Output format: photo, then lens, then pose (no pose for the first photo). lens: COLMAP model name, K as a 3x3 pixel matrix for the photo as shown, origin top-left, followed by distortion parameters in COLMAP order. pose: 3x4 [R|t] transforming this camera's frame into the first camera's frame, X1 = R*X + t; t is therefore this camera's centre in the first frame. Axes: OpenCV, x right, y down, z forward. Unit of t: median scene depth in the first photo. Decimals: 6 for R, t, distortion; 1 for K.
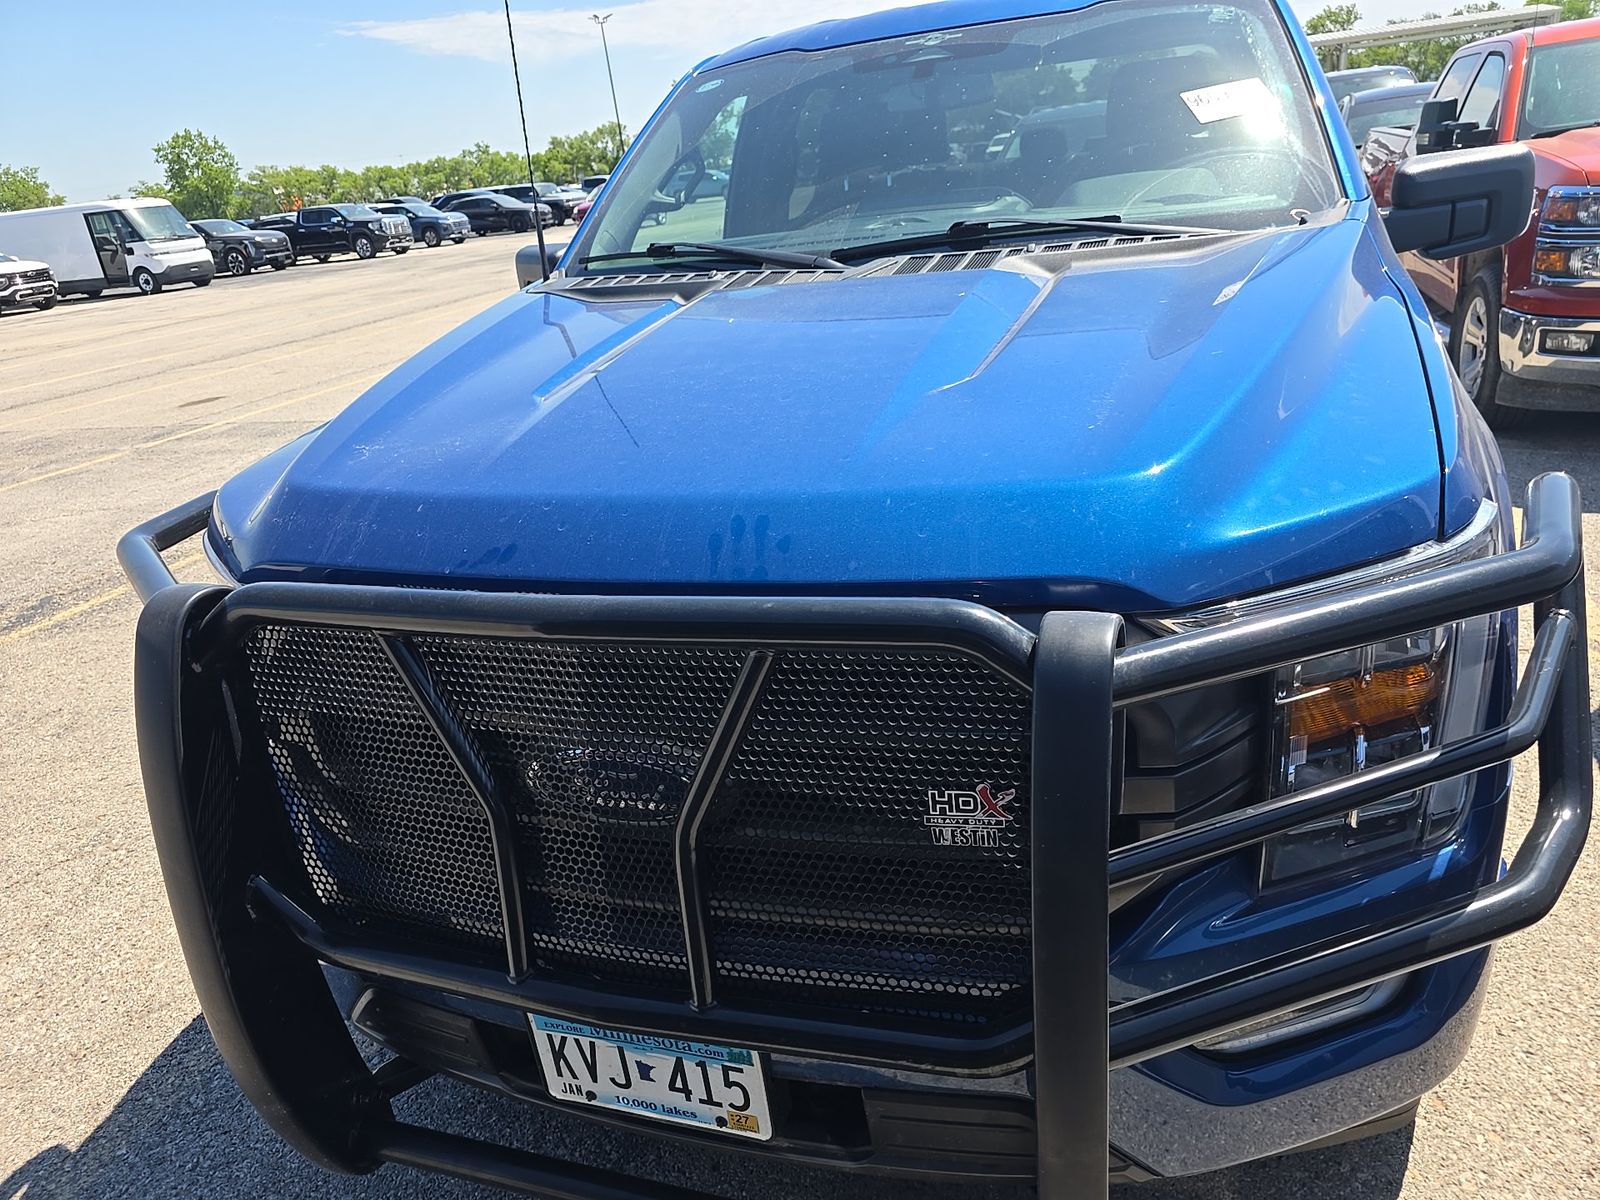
lens RADIAL K [[1063.5, 0, 800.0], [0, 1063.5, 600.0], [0, 0, 1]] dist [0.022697, -0.002286]
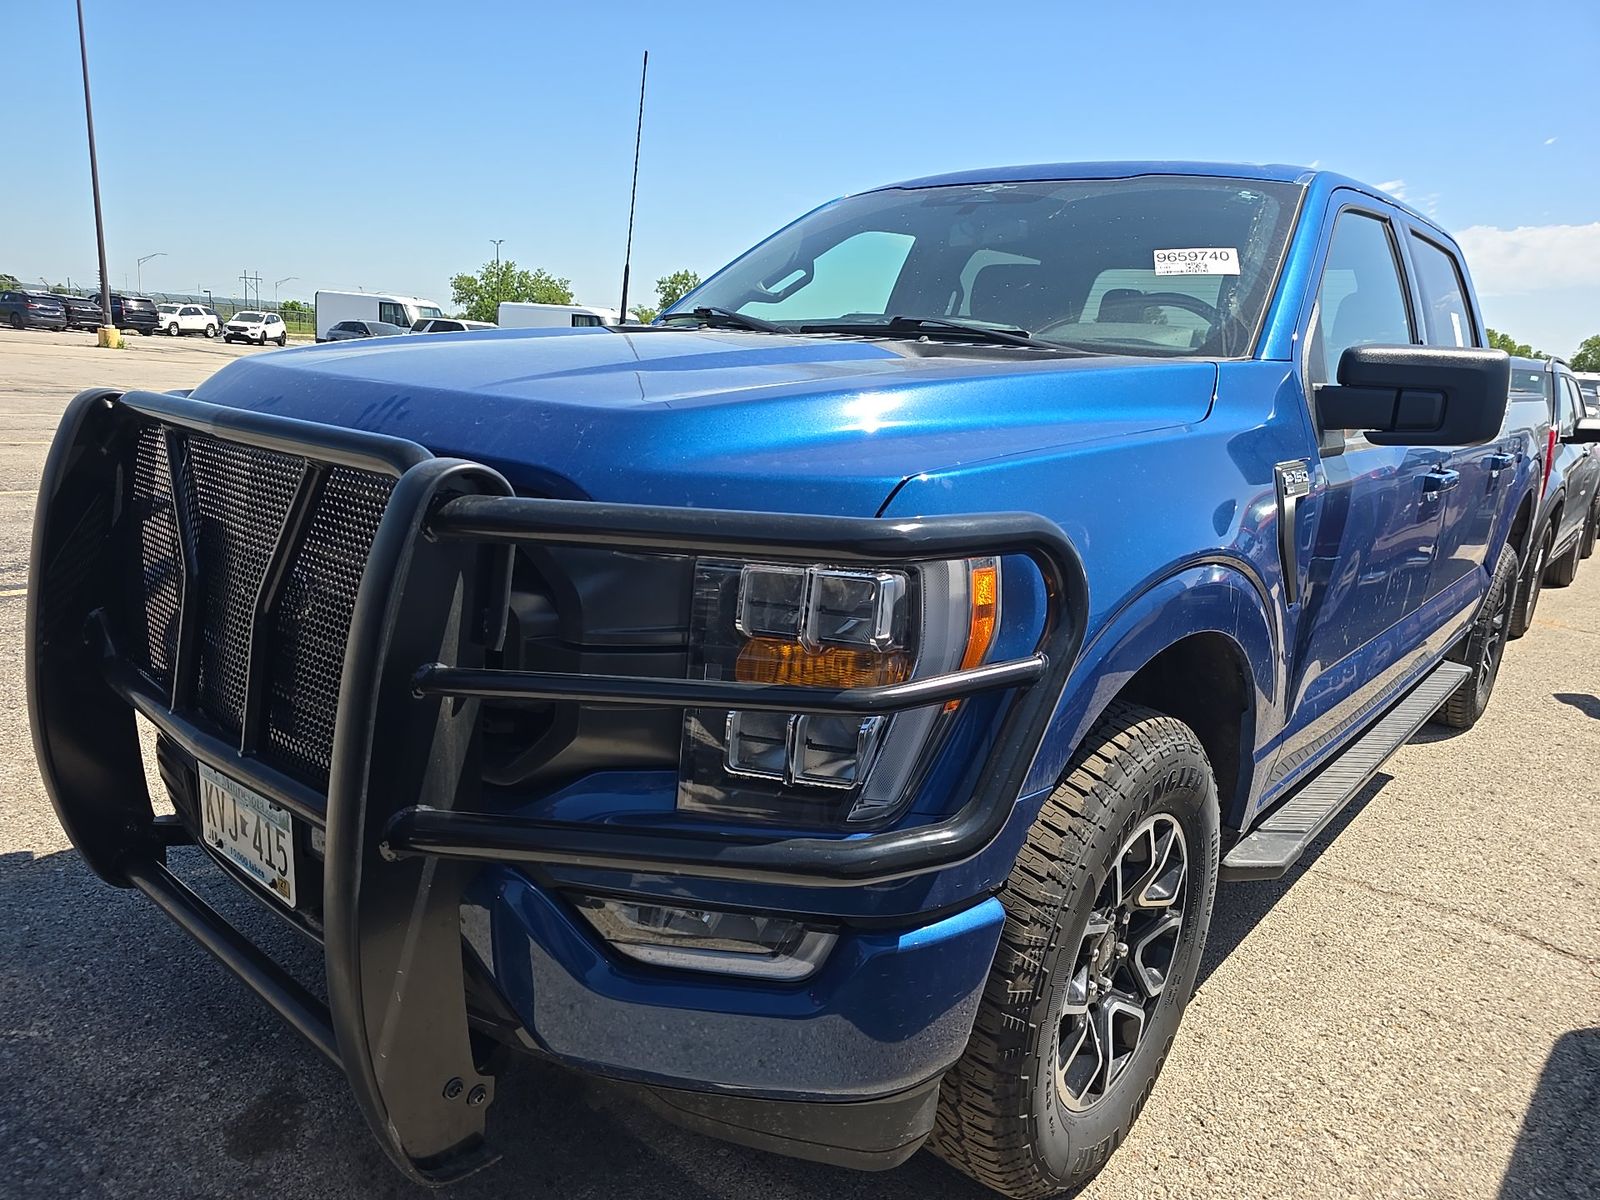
lens RADIAL K [[1063.5, 0, 800.0], [0, 1063.5, 600.0], [0, 0, 1]] dist [0.022697, -0.002286]
pose [[0.917388, 0.247470, -0.311701, 0.767991], [-0.294023, 0.949247, -0.111720, 0.138351], [0.268234, 0.194138, 0.943589, -0.054743]]
